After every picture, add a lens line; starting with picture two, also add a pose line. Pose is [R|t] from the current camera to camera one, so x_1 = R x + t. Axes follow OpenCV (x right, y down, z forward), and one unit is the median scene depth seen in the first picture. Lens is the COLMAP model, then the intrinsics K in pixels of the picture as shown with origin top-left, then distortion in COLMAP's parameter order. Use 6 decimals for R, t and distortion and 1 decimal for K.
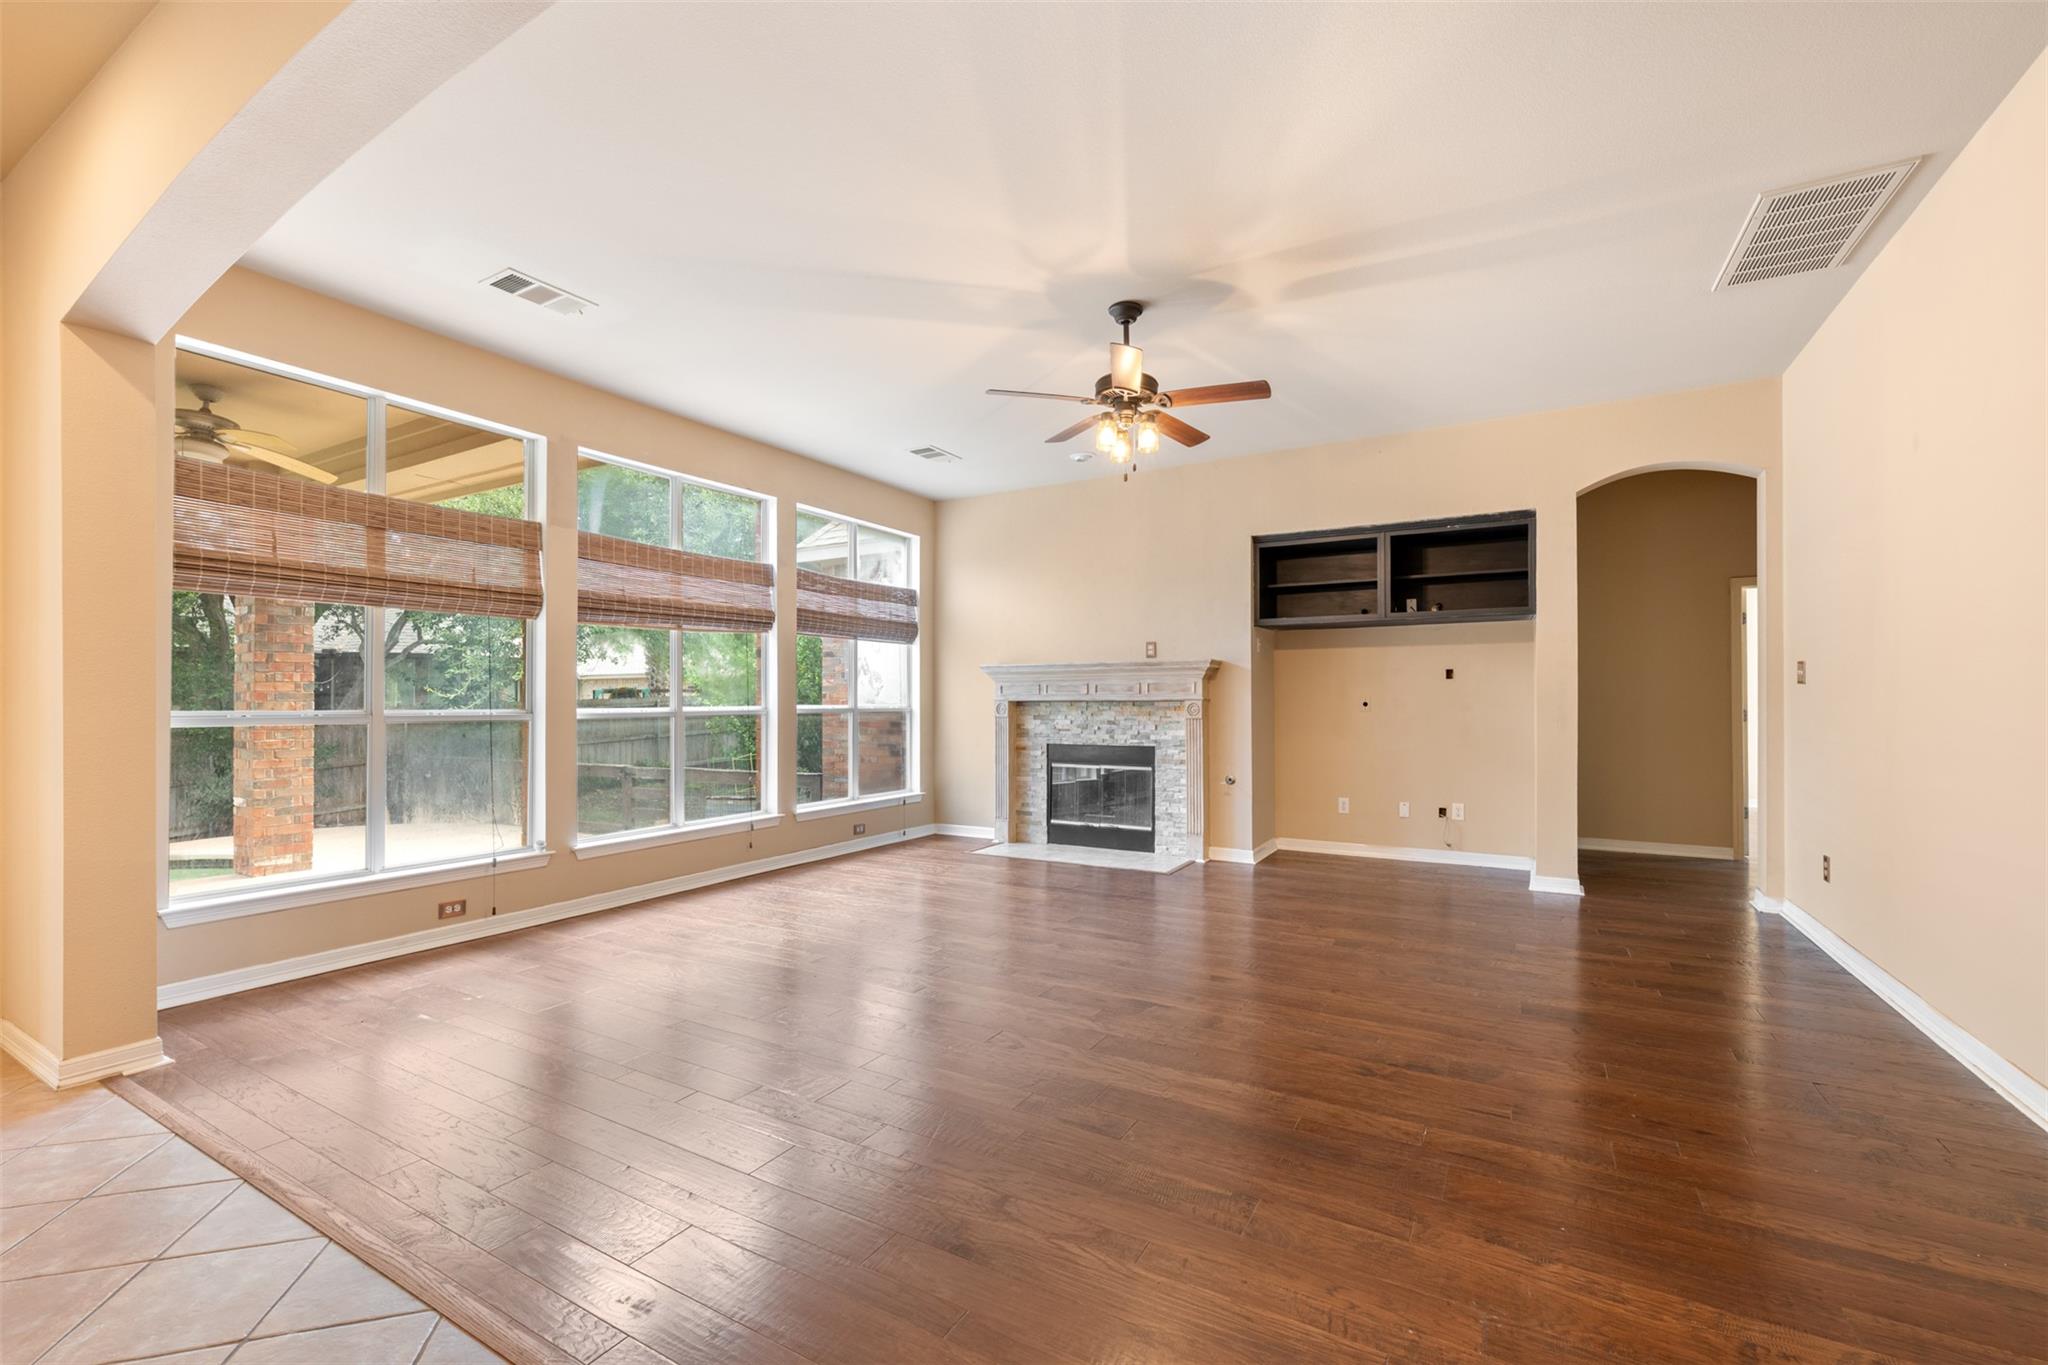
lens RADIAL K [[848.4, 0, 1022.3], [0, 848.4, 689.5], [0, 0, 1]] dist [0.000185, -0.000147]
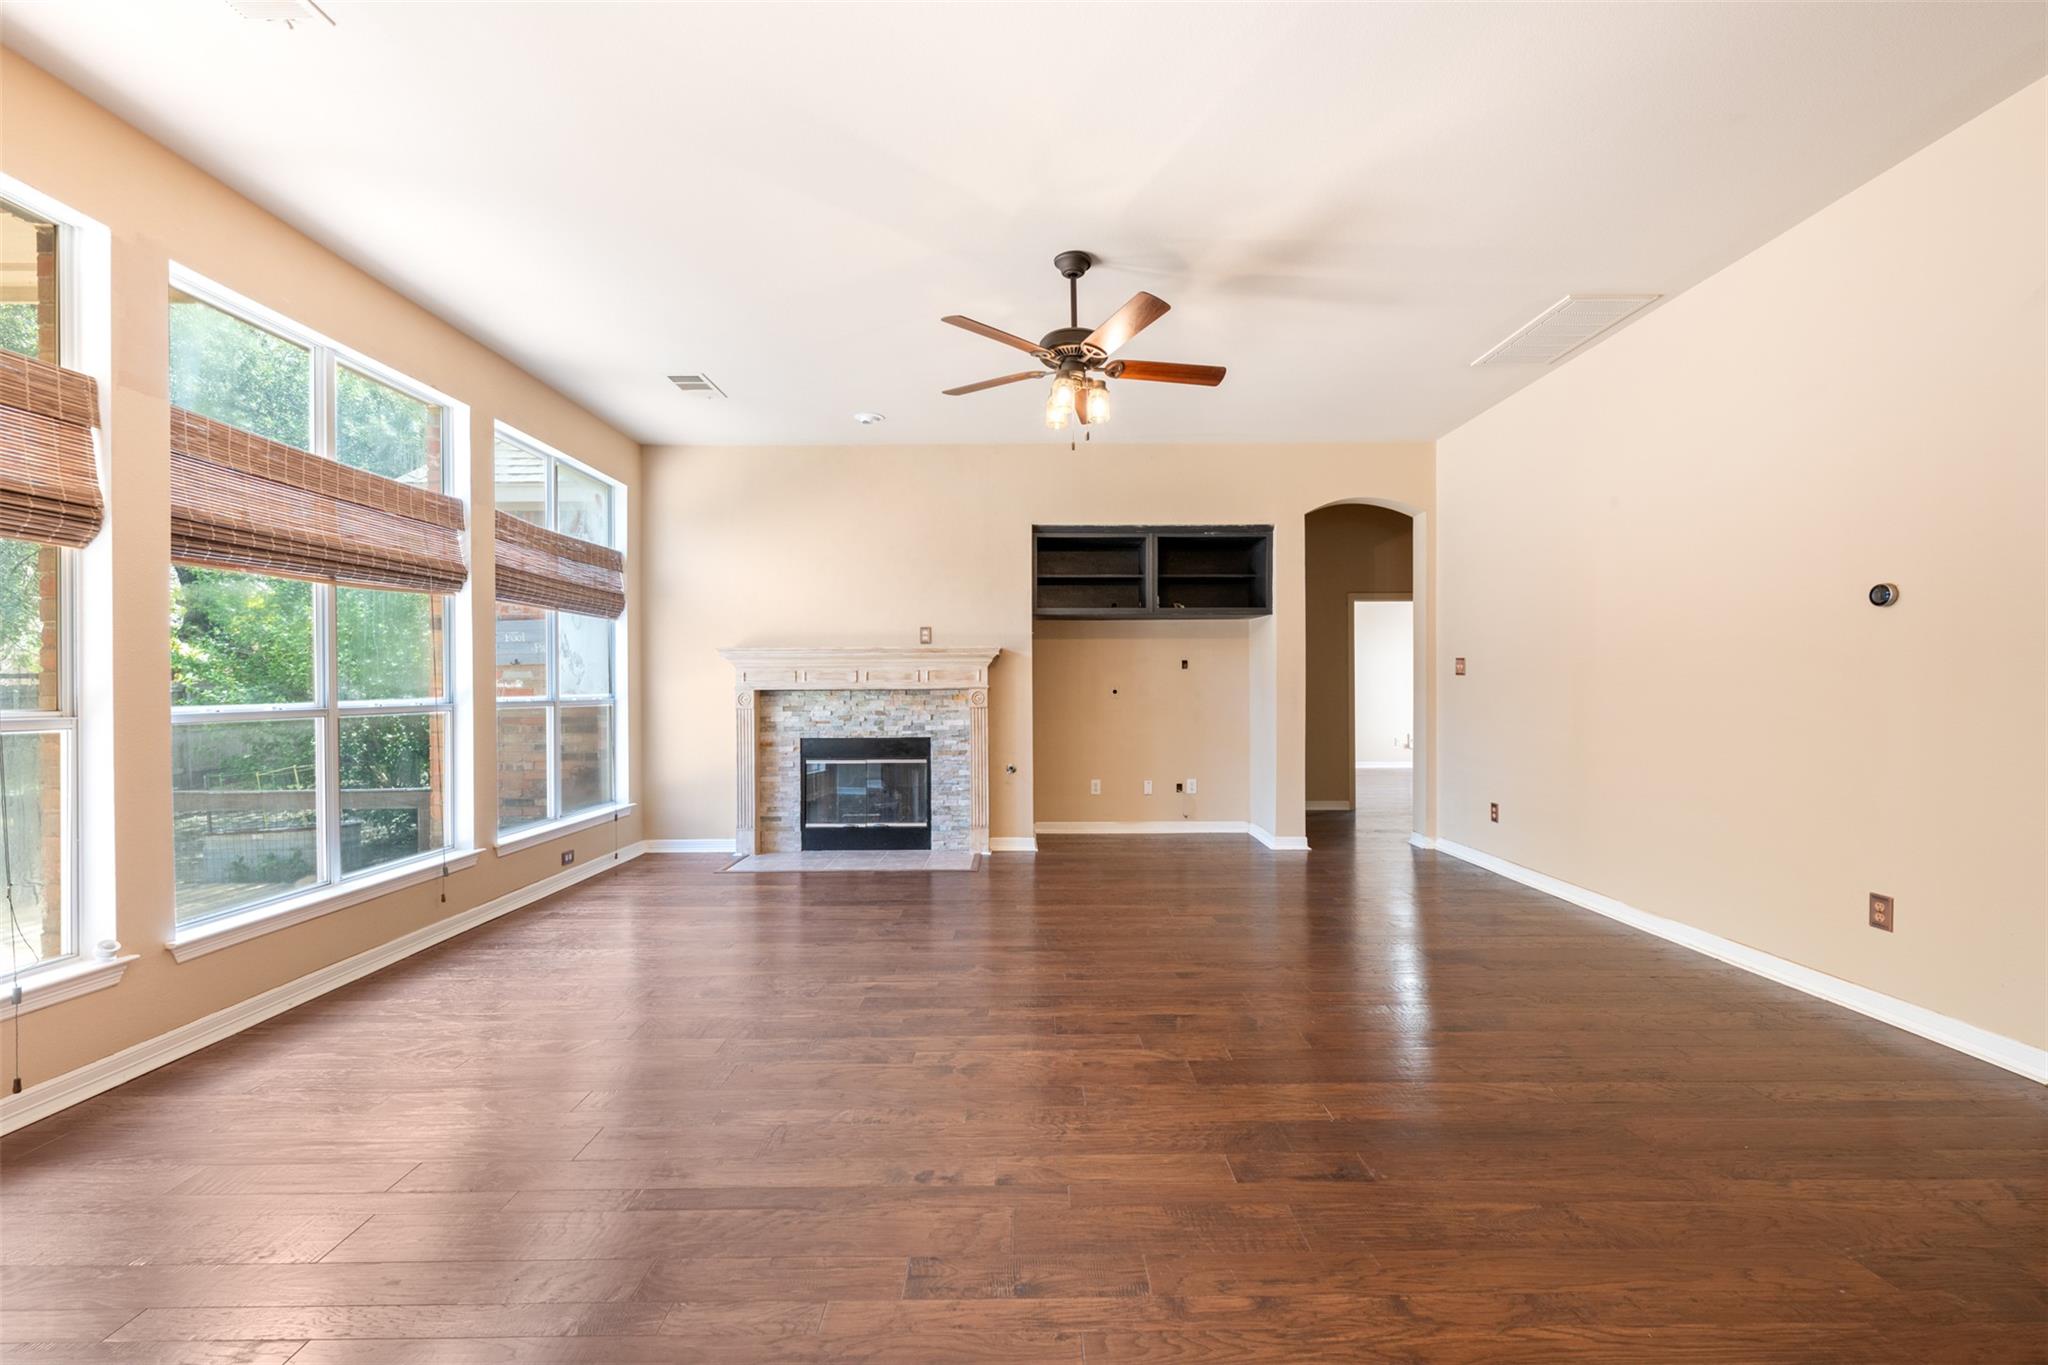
lens RADIAL K [[828.8, 0, 1024.0], [0, 828.8, 682.5], [0, 0, 1]] dist [-0.000750, -0.000308]
pose [[0.863683, 0.000561, 0.504034, -0.226606], [-0.003828, 0.999978, 0.005446, 0.000537], [-0.504020, -0.006633, 0.863666, 0.153431]]
